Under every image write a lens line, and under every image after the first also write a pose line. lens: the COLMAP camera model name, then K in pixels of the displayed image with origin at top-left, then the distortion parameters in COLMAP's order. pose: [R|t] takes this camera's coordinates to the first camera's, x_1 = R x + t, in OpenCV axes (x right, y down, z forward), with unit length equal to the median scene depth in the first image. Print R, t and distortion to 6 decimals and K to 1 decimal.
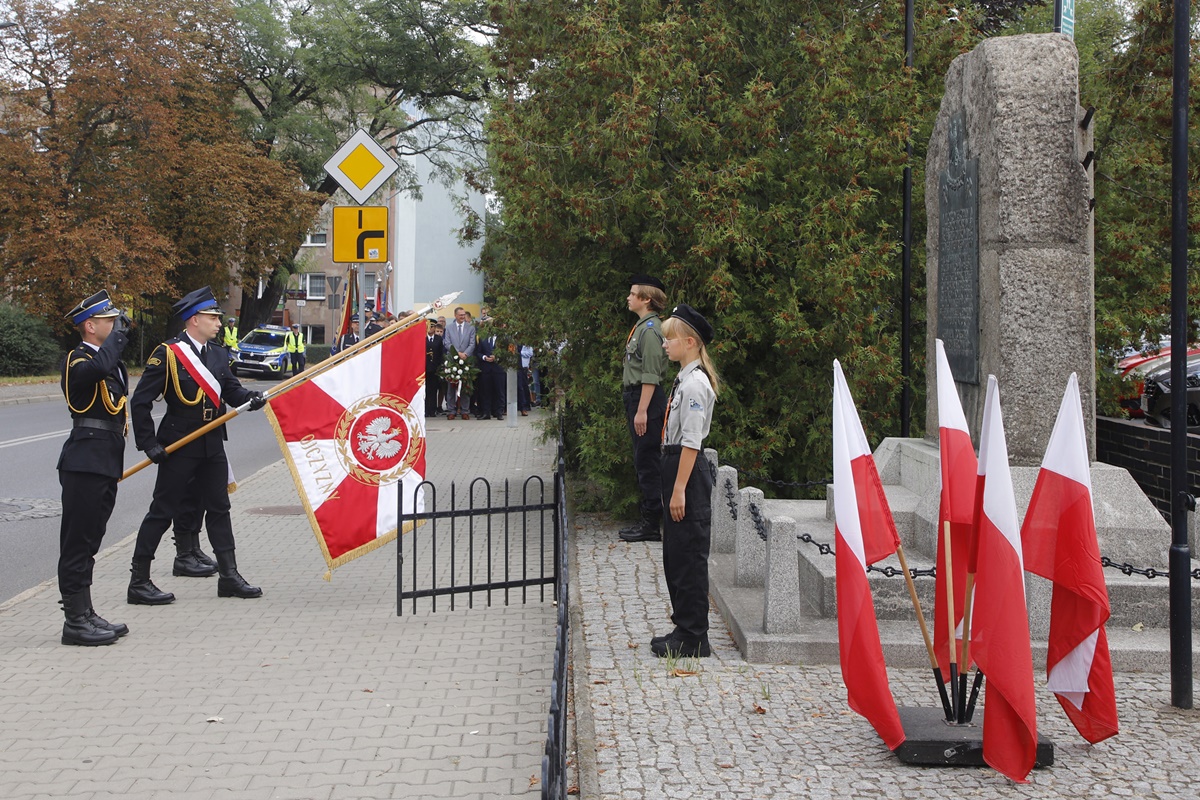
lens RADIAL K [[1453.1, 0, 540.2], [0, 1453.1, 300.3], [0, 0, 1]] dist [0.078431, 0.000000]
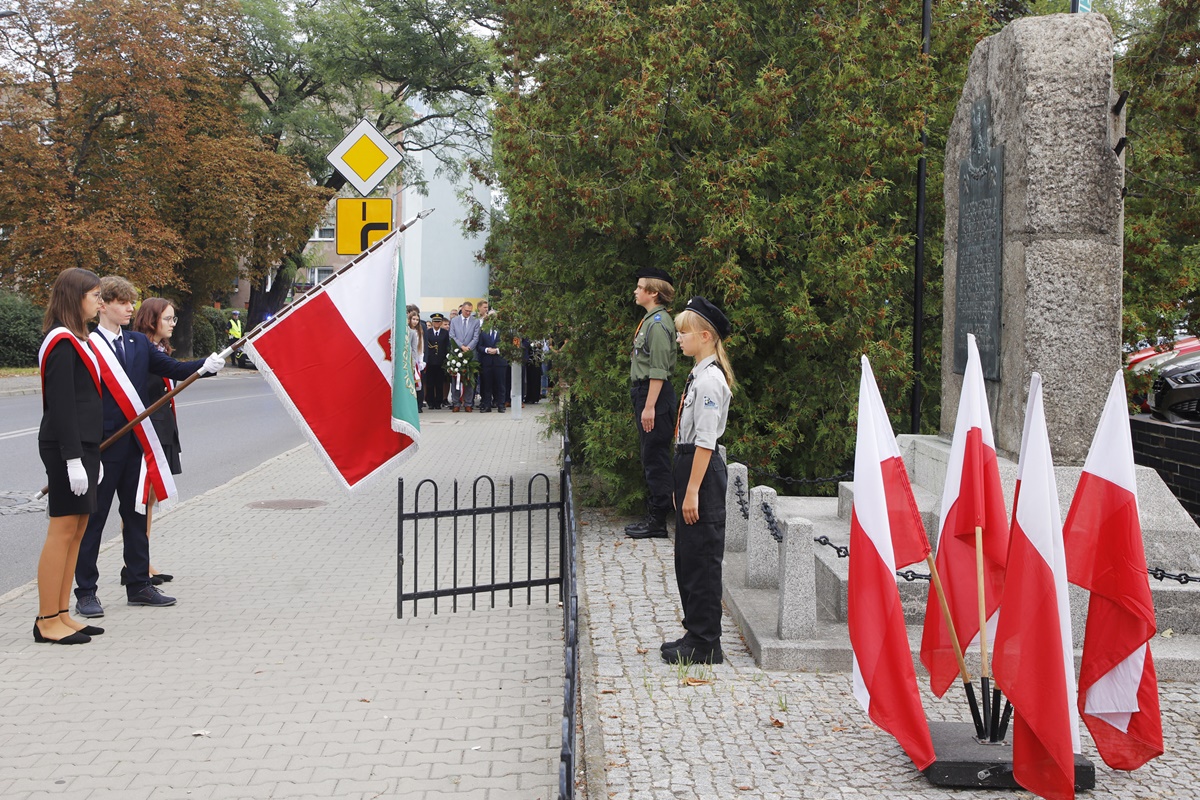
lens RADIAL K [[1428.0, 0, 561.8], [0, 1428.0, 351.4], [0, 0, 1]] dist [0.114057, 0.000000]
pose [[0.999917, 0.003687, 0.012379, -0.001598], [-0.004173, 0.999212, 0.039472, 0.001768], [-0.012223, -0.039520, 0.999144, 0.055316]]
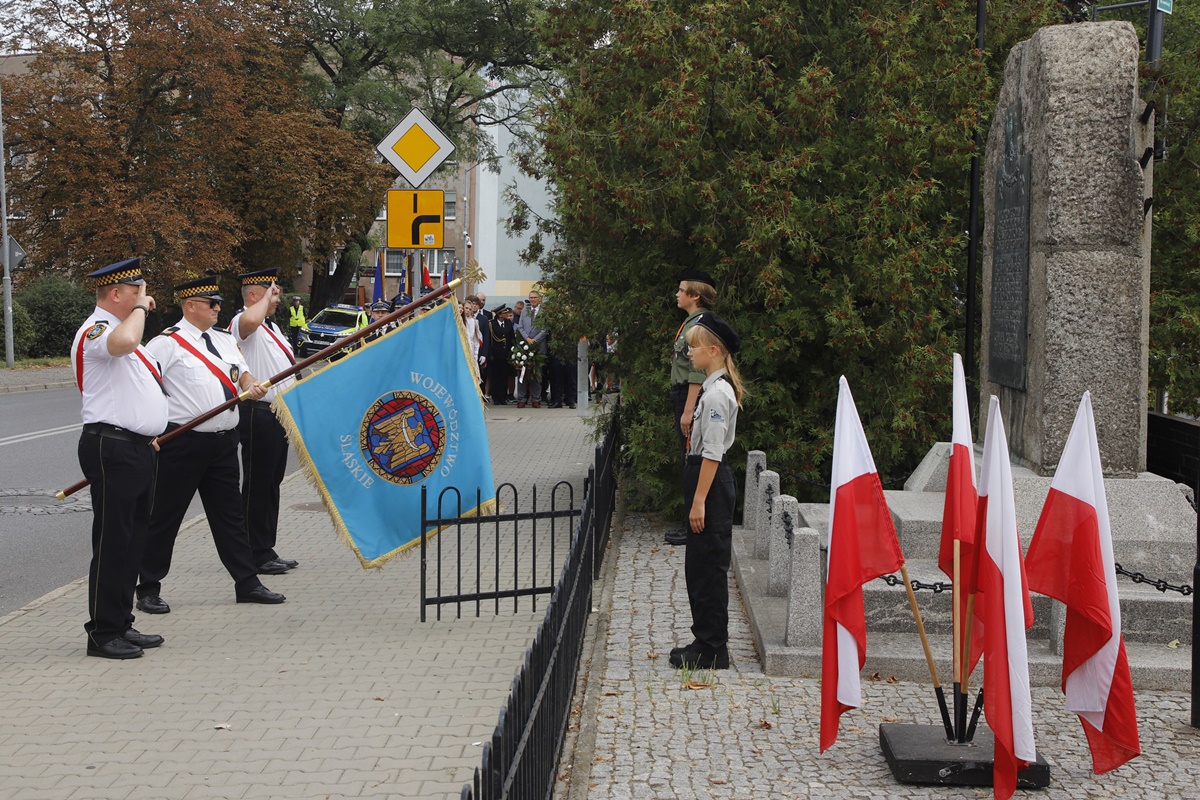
lens RADIAL K [[1522.4, 0, 571.7], [0, 1522.4, 375.6], [0, 0, 1]] dist [0.115928, 0.000000]
pose [[0.999467, 0.006936, -0.031890, 0.035615], [-0.004947, 0.998062, 0.062027, -0.014959], [0.032258, -0.061836, 0.997565, -0.020616]]
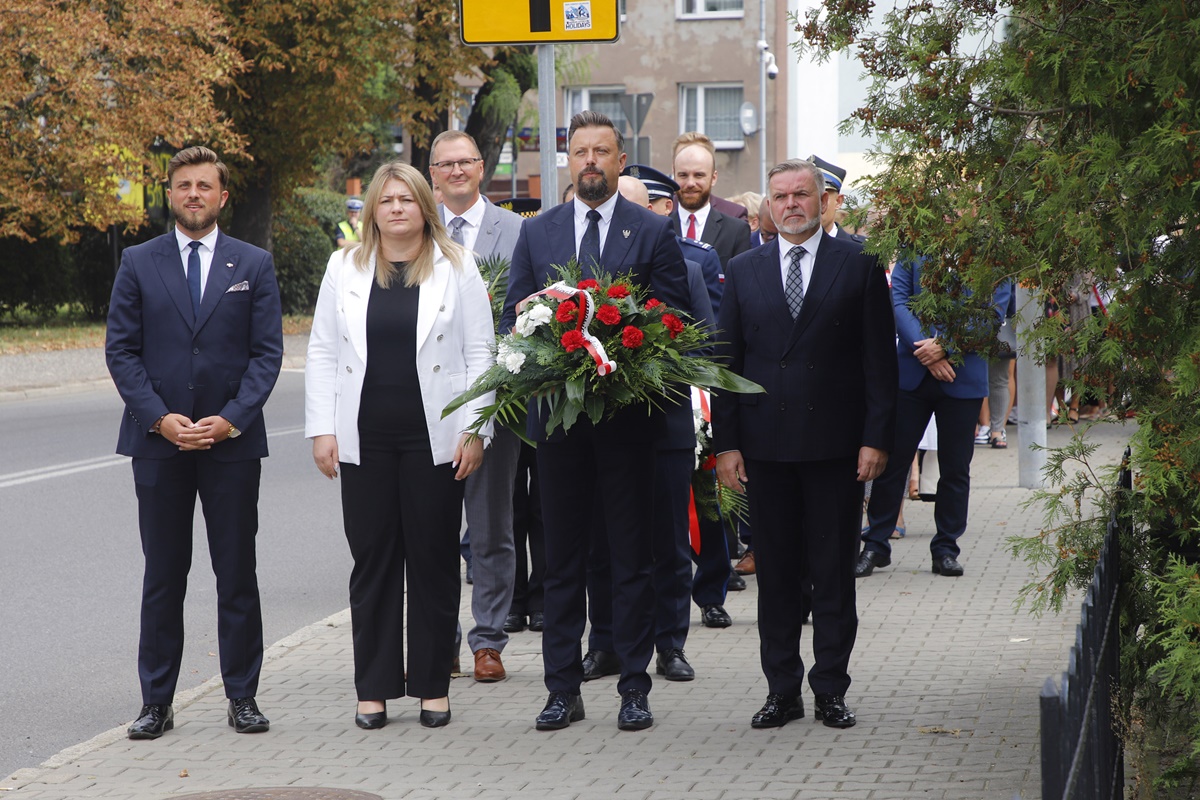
lens RADIAL K [[3647.1, 0, 599.3], [0, 3647.1, 400.8], [0, 0, 1]] dist [0.525282, 0.000000]
pose [[0.989596, -0.011059, -0.143451, 0.037575], [0.020952, 0.997490, 0.067636, -0.000024], [0.142343, -0.069938, 0.987343, 0.421149]]
